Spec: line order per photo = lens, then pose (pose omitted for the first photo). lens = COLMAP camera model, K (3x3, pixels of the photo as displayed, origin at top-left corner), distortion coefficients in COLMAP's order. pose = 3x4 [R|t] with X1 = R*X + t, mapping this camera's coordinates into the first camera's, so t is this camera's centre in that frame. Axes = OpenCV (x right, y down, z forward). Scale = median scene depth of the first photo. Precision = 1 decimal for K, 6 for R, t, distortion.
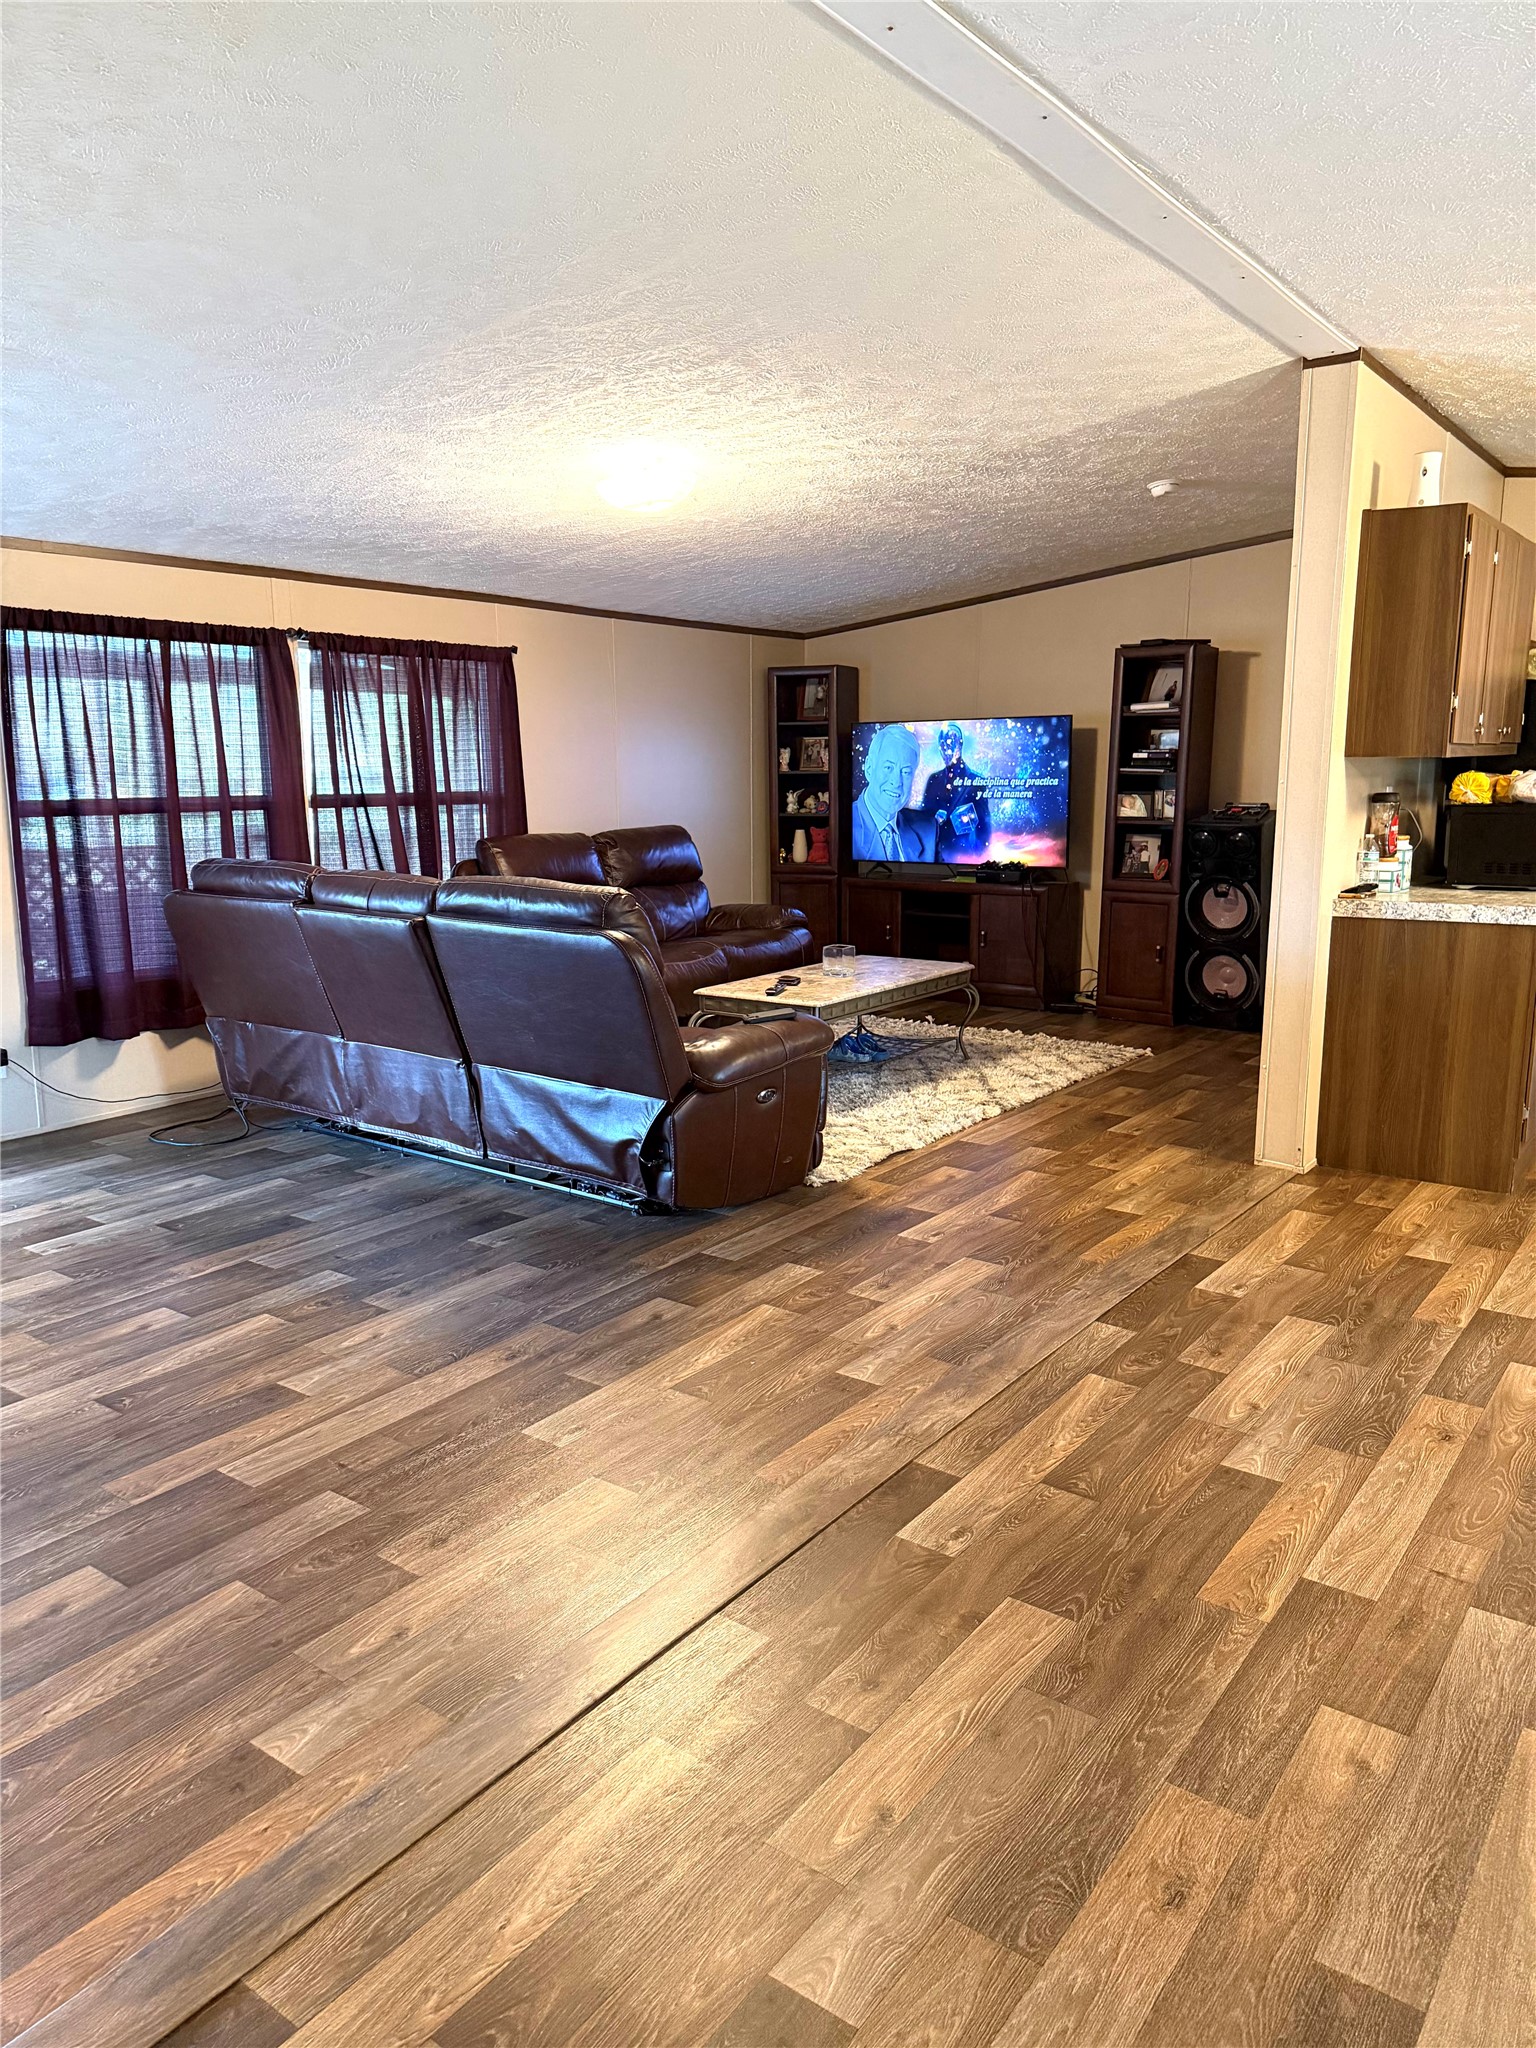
lens RADIAL K [[1419.3, 0, 768.0], [0, 1419.3, 1024.0], [0, 0, 1]] dist [0.100352, 0.000300]
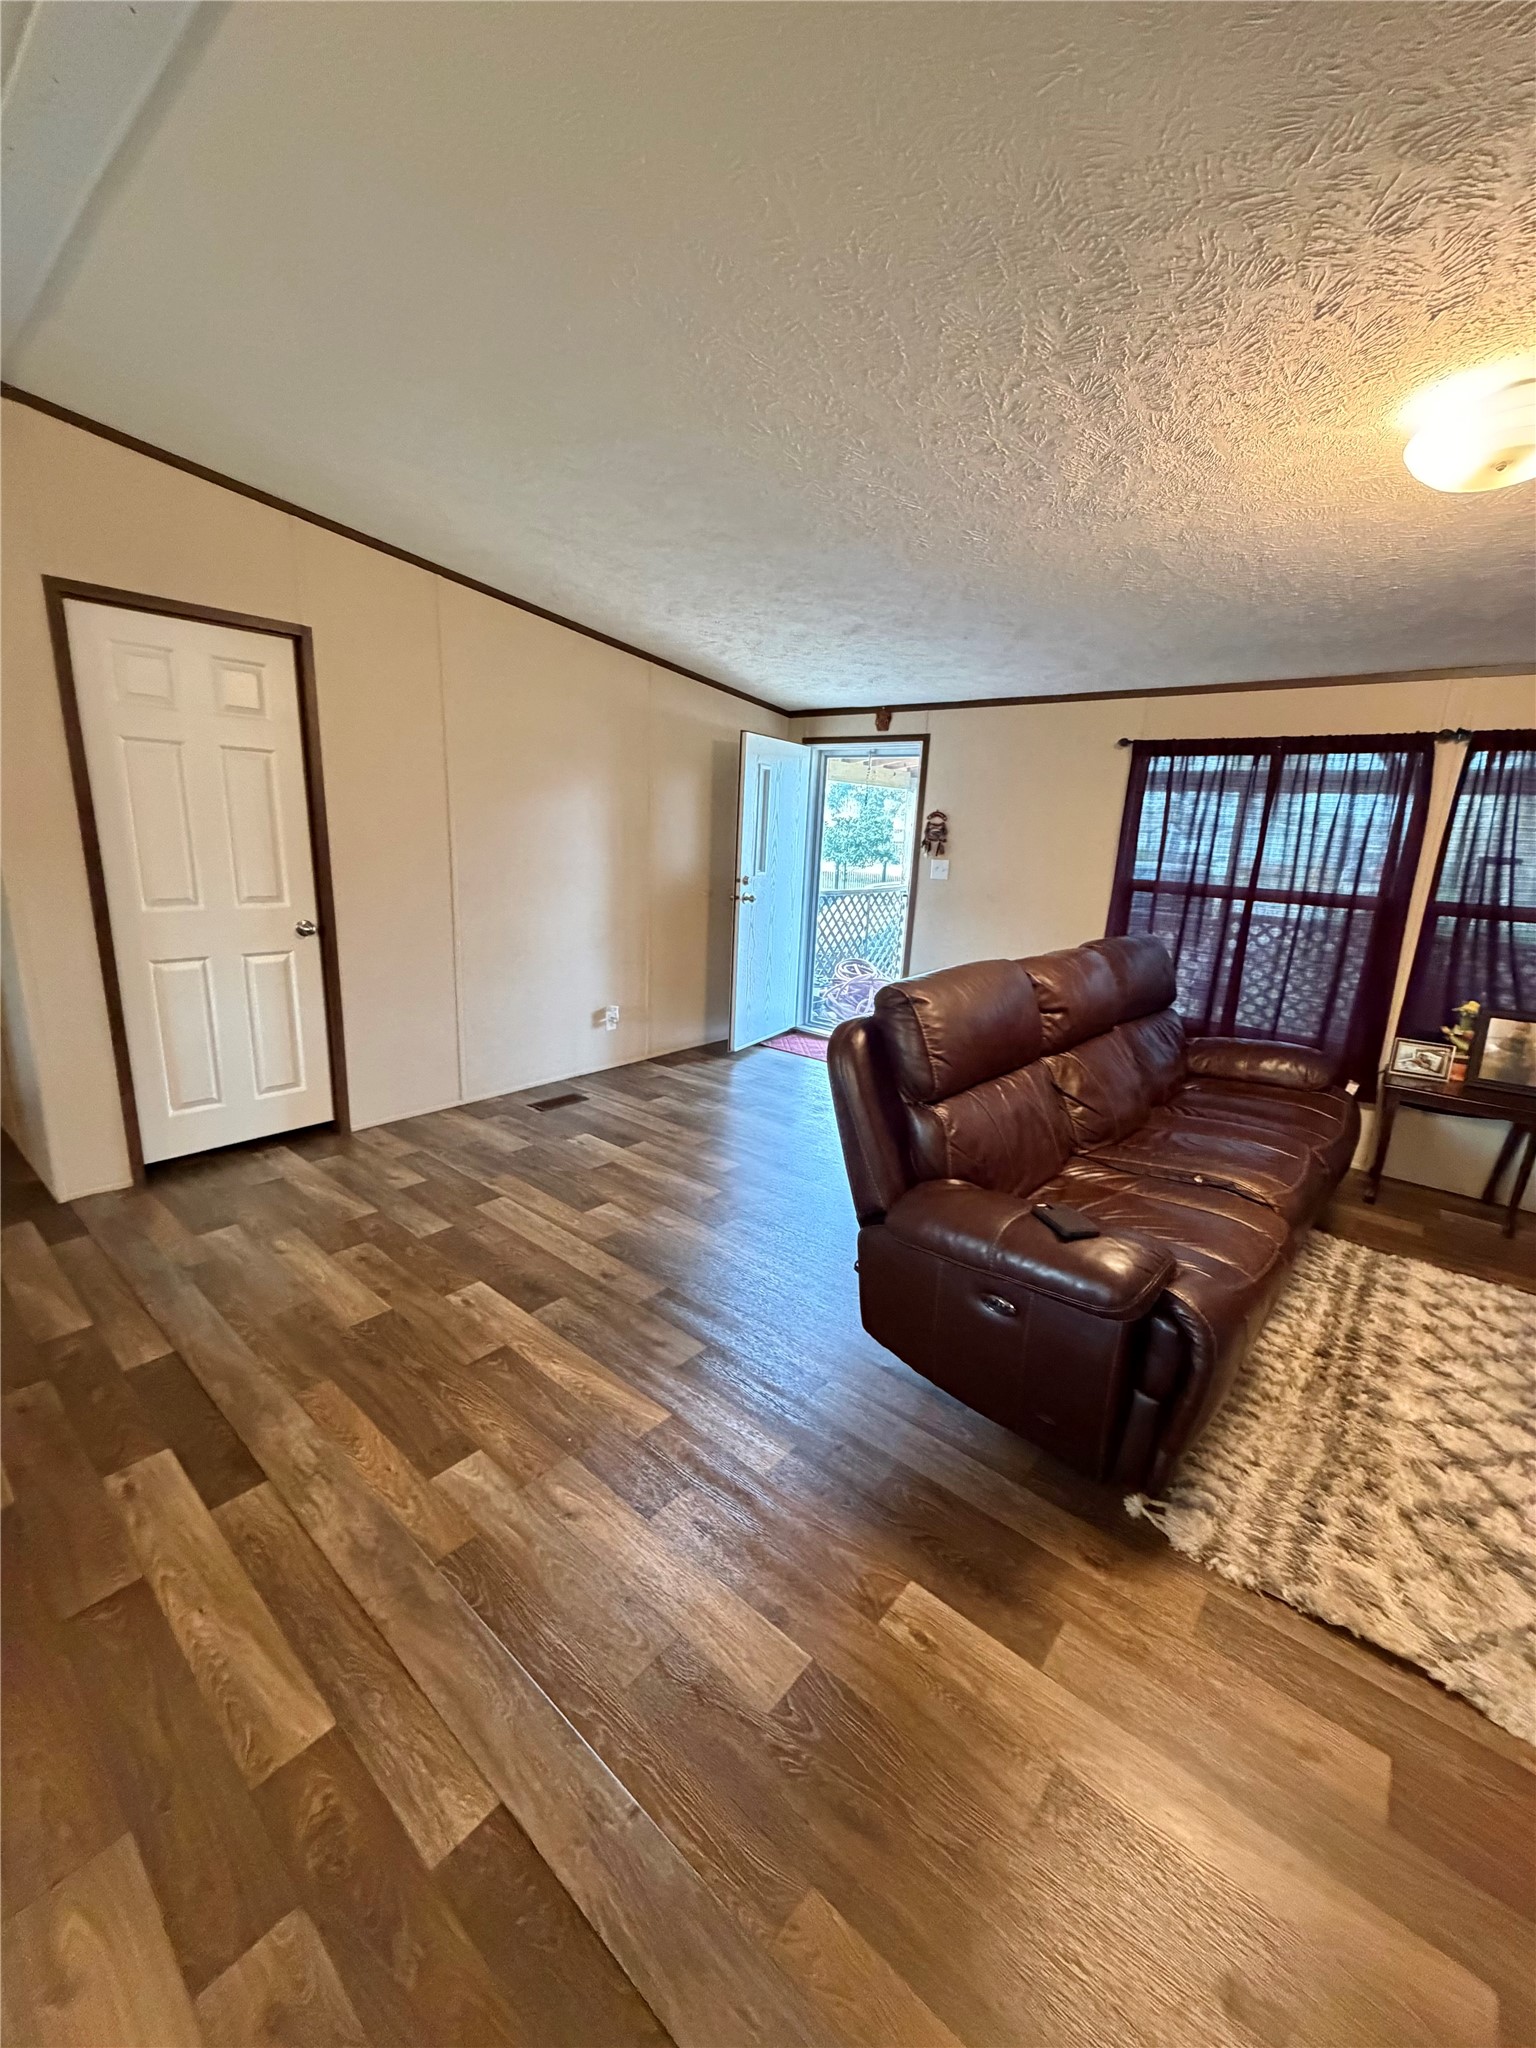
lens RADIAL K [[814.9, 0, 768.0], [0, 814.9, 1024.0], [0, 0, 1]] dist [0.003546, -0.000292]
pose [[-0.069350, 0.235113, -0.969491, 0.496972], [-0.224926, 0.943121, 0.244808, -0.213808], [0.971905, 0.235041, -0.012522, 1.089093]]
